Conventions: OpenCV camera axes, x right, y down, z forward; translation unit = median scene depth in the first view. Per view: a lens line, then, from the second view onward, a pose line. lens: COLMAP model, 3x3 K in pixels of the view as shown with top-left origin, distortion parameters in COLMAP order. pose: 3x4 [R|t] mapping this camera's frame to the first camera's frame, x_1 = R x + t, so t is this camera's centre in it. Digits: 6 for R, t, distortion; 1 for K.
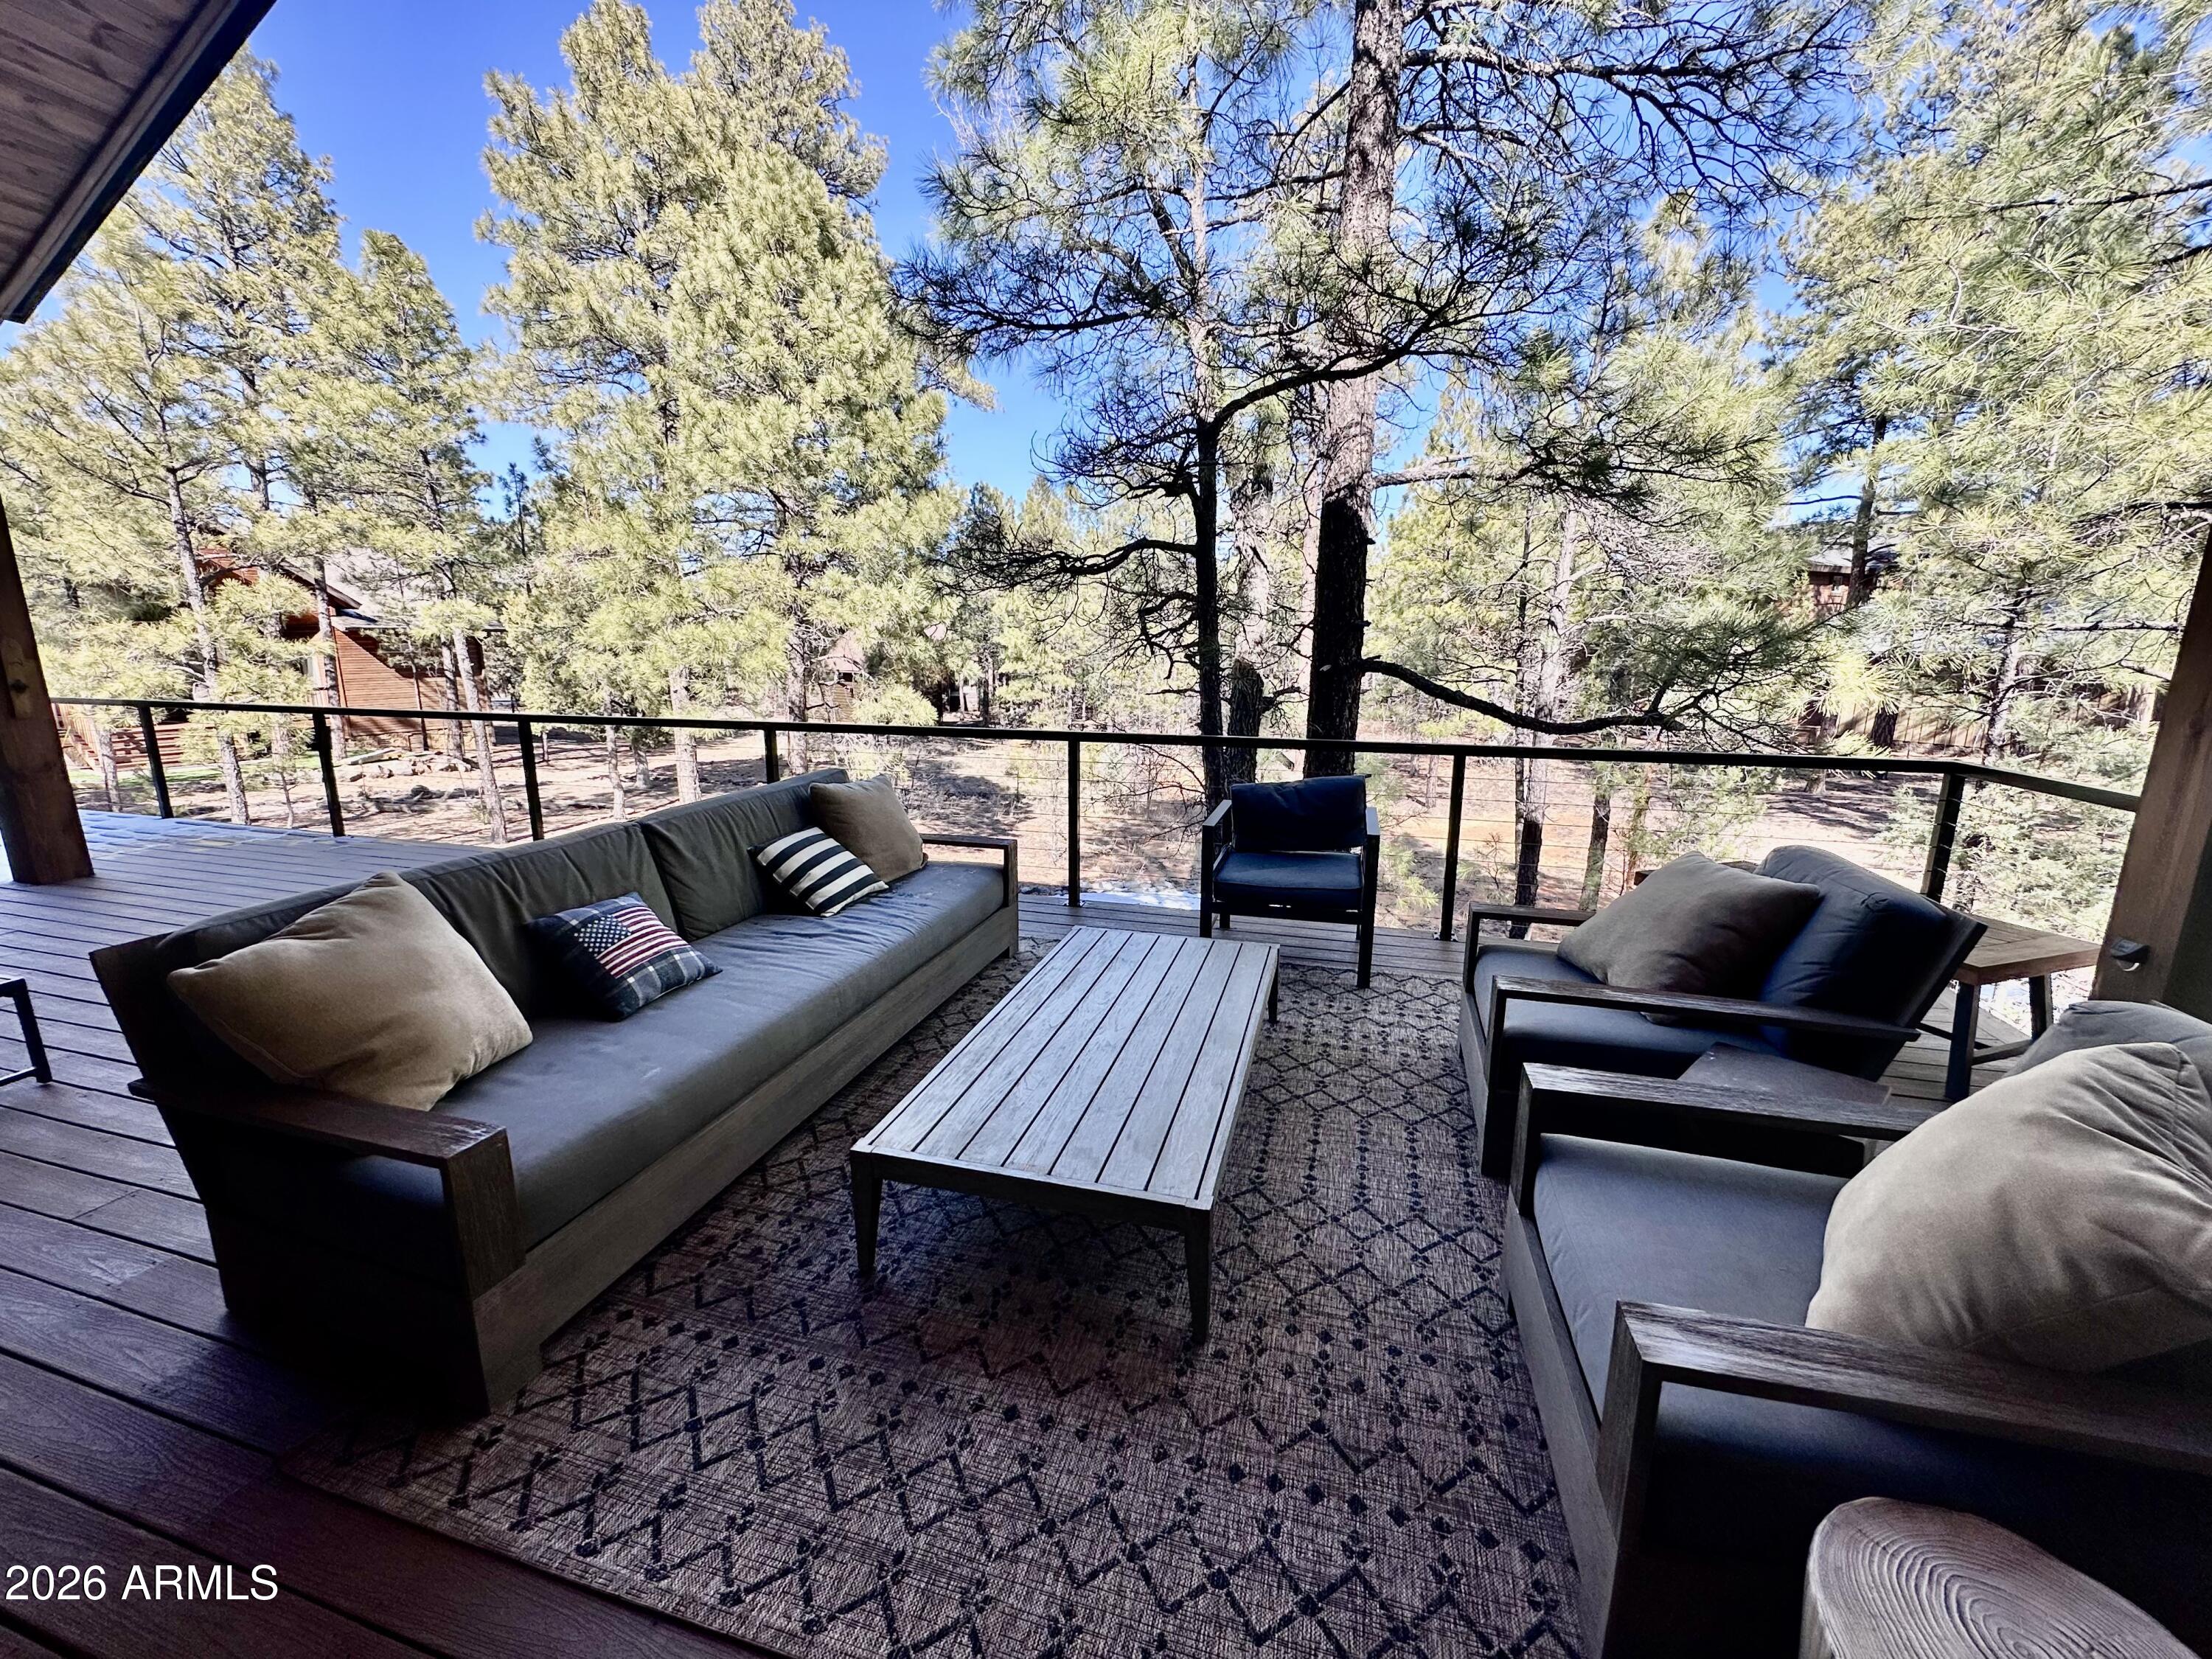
lens RADIAL K [[880.8, 0, 1106.0], [0, 880.8, 829.5], [0, 0, 1]] dist [-0.000849, -0.000276]
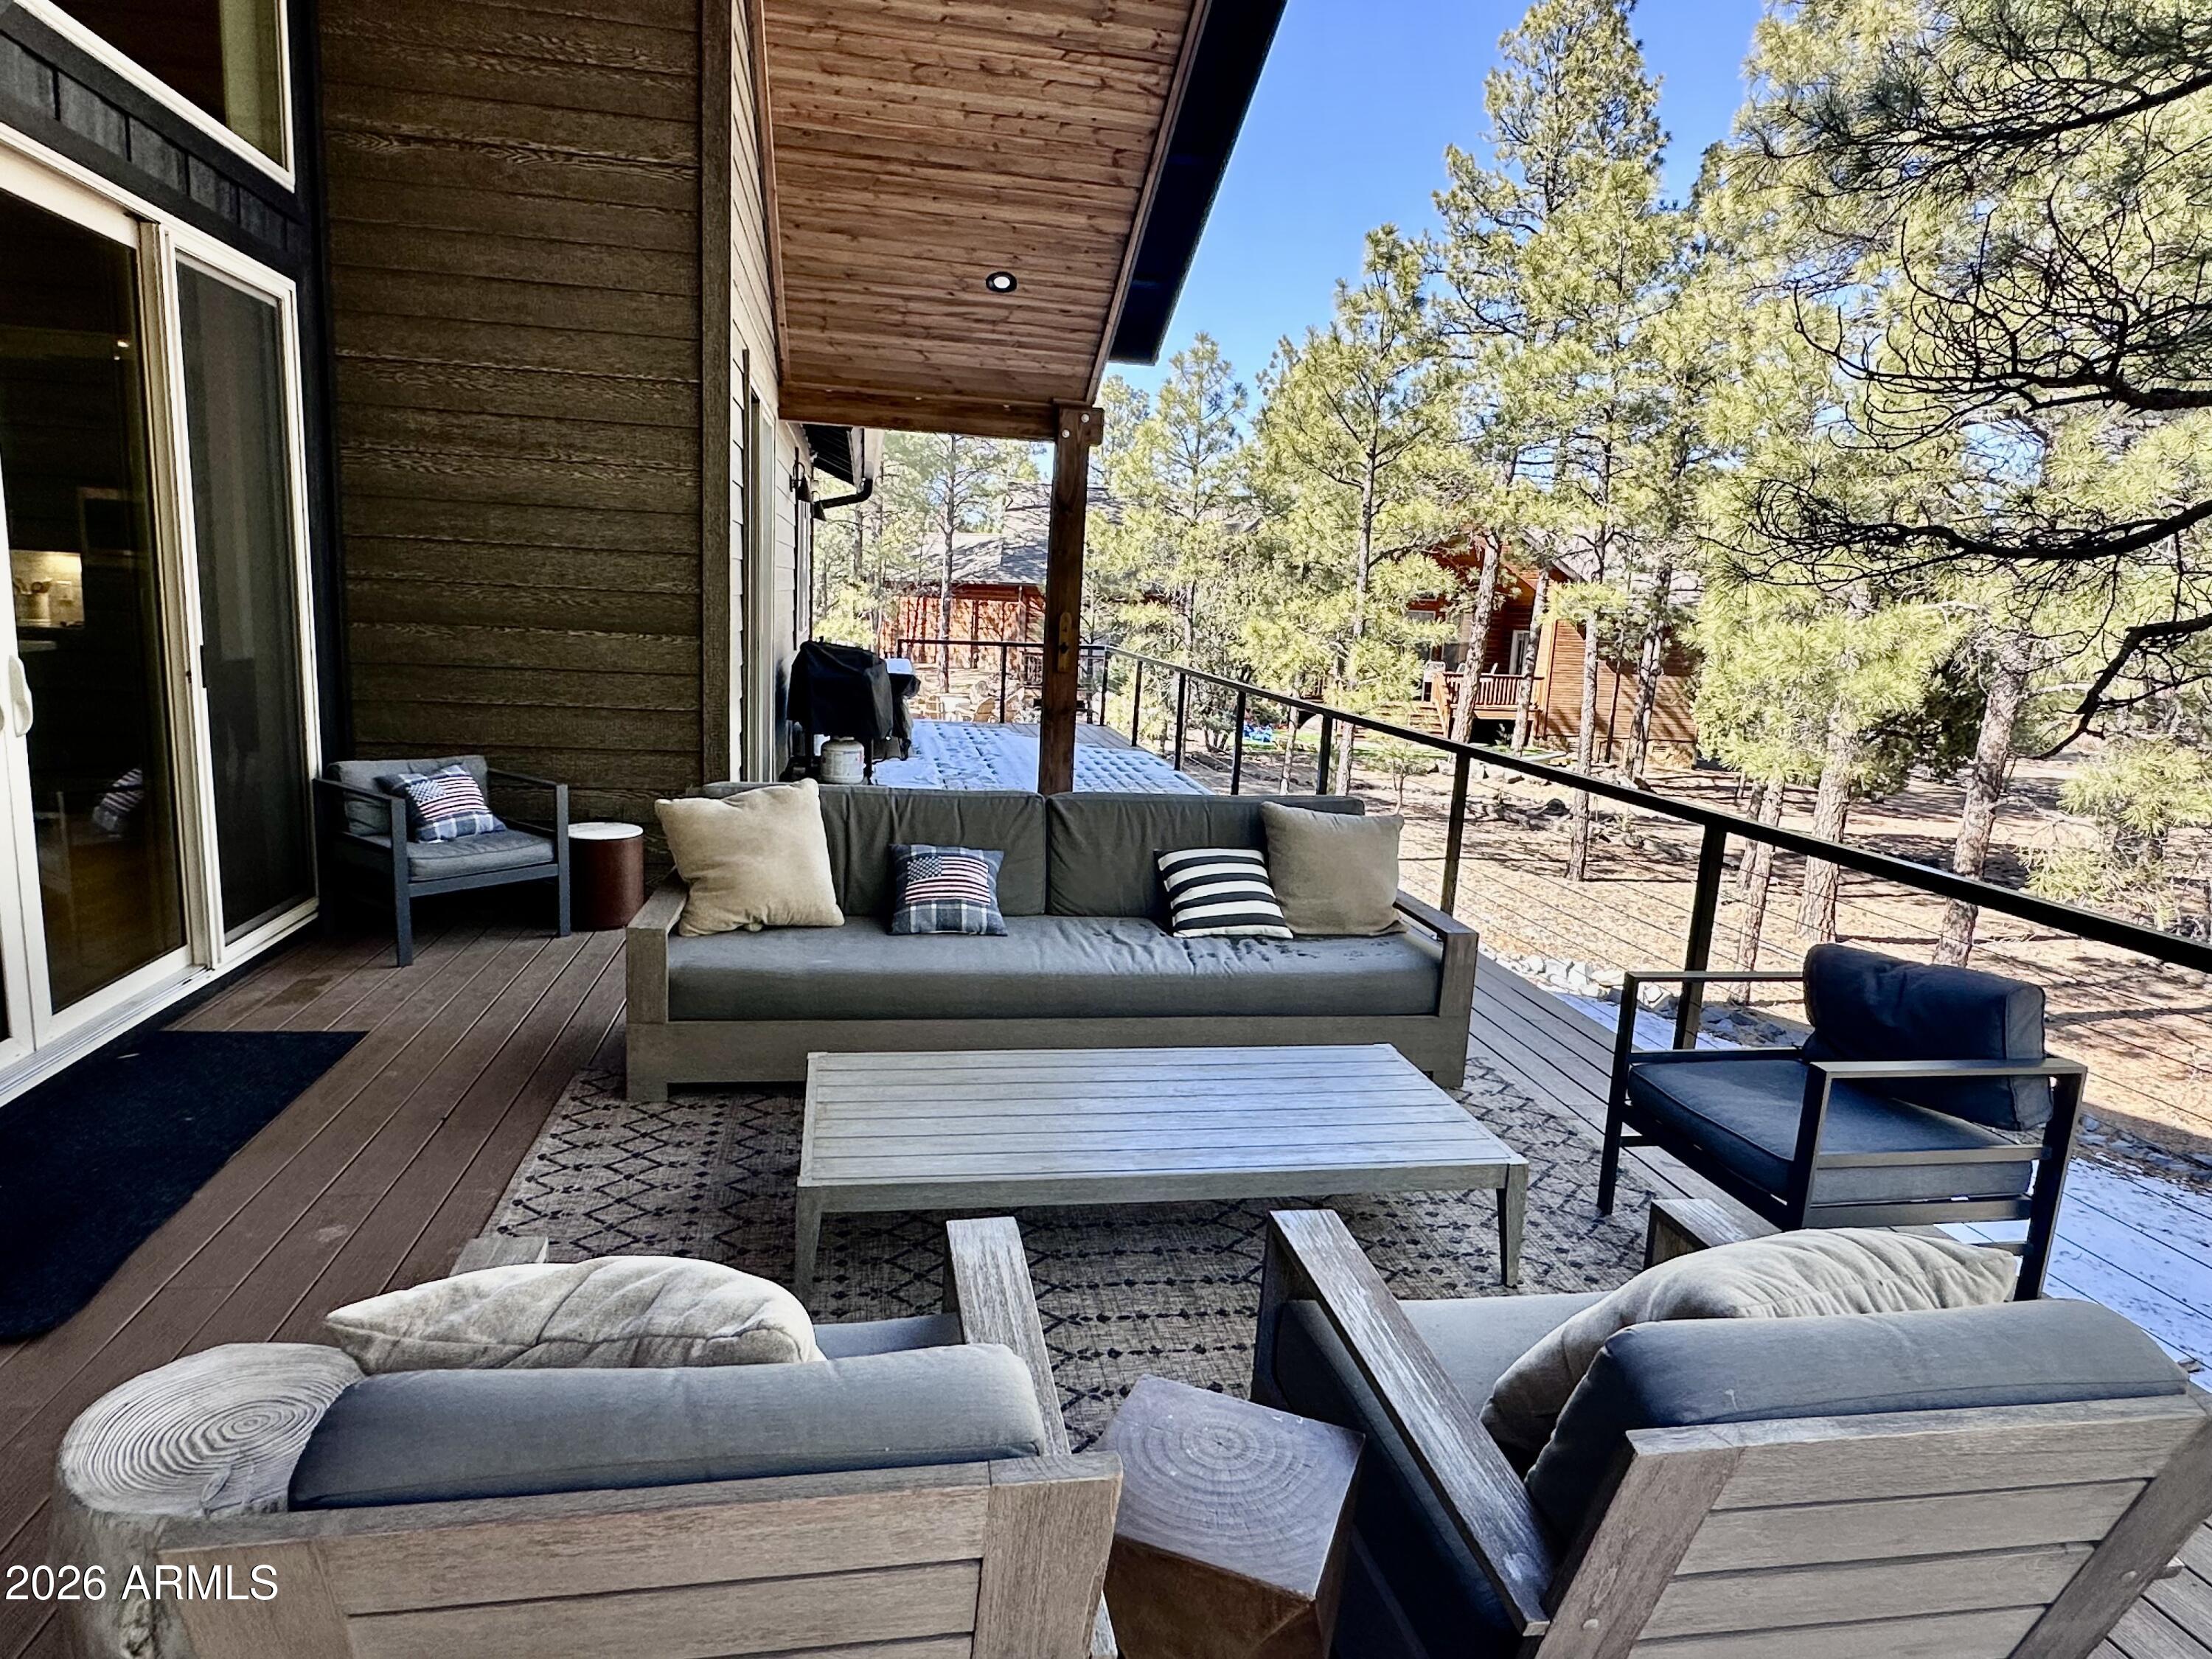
lens RADIAL K [[1296.4, 0, 1103.9], [0, 1296.4, 841.1], [0, 0, 1]] dist [0.005963, 0.002155]
pose [[0.444790, 0.185950, -0.876119, 0.854448], [-0.235782, 0.968015, 0.085753, -0.100426], [0.864042, 0.168431, 0.474407, 0.285147]]
